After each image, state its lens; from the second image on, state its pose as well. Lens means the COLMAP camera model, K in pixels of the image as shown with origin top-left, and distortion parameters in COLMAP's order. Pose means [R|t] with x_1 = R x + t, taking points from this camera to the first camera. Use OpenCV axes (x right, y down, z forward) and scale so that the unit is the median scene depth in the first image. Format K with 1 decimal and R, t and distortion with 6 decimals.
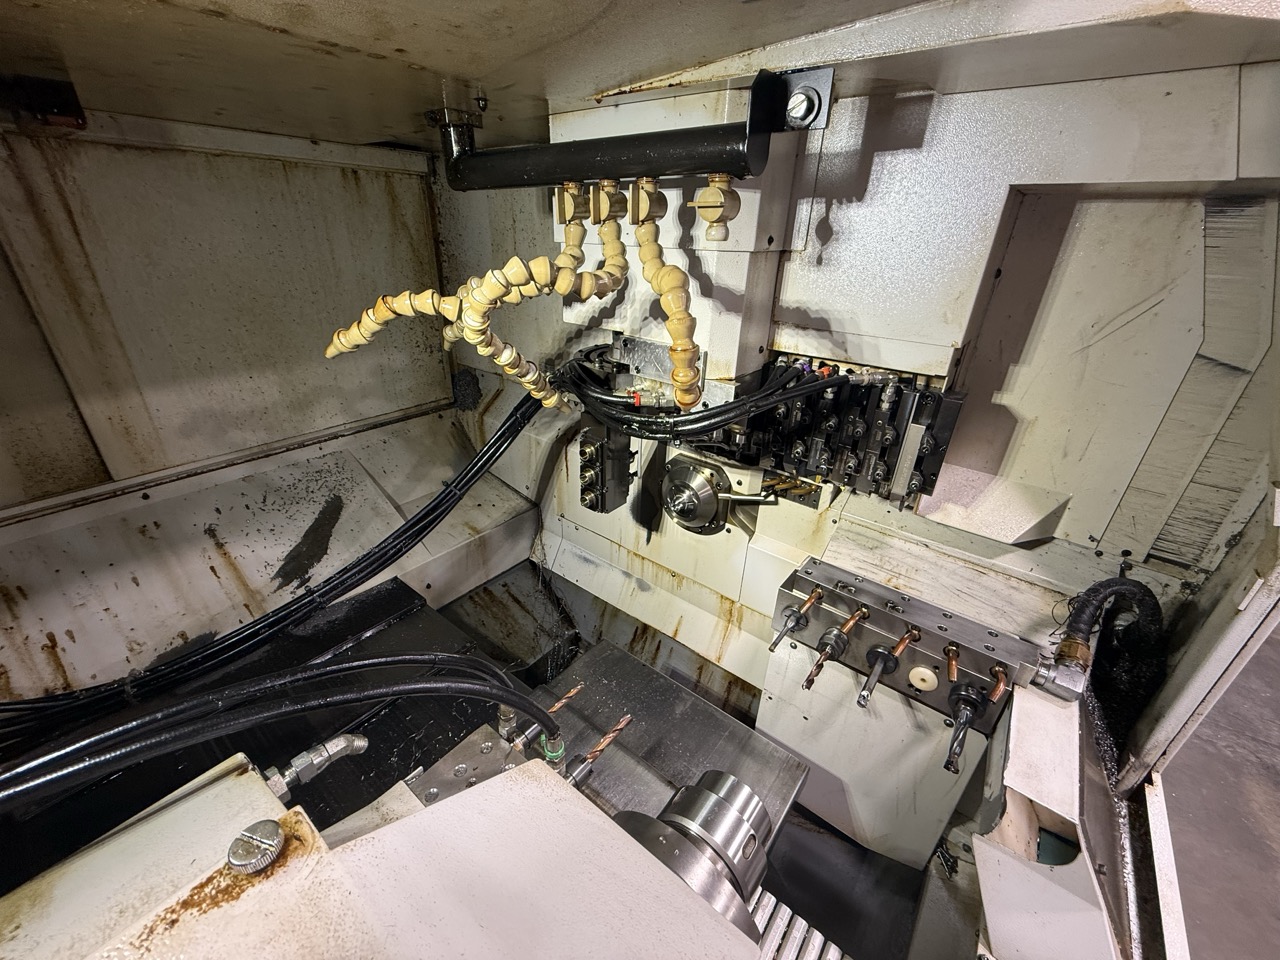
lens RADIAL K [[511.9, 0, 634.8], [0, 511.9, 480.3], [0, 0, 1]] dist [0.001905, 0.000309]
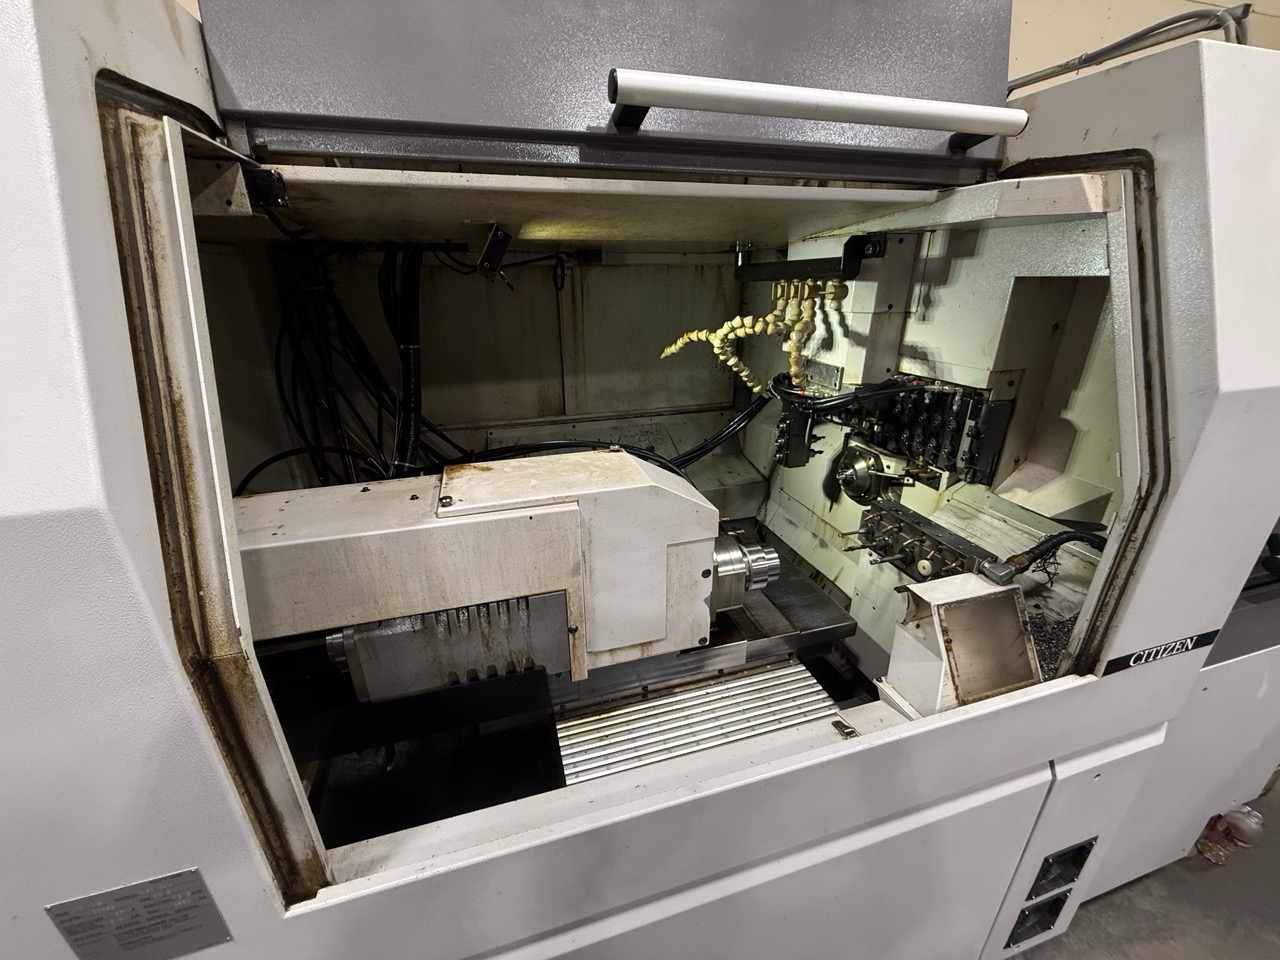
lens RADIAL K [[511.9, 0, 634.8], [0, 511.9, 480.0], [0, 0, 1]] dist [0.001905, 0.000309]
pose [[0.816276, 0.181087, -0.548544, 0.476971], [-0.227694, 0.973577, -0.017427, 0.259253], [0.530894, 0.139125, 0.835940, -0.648195]]
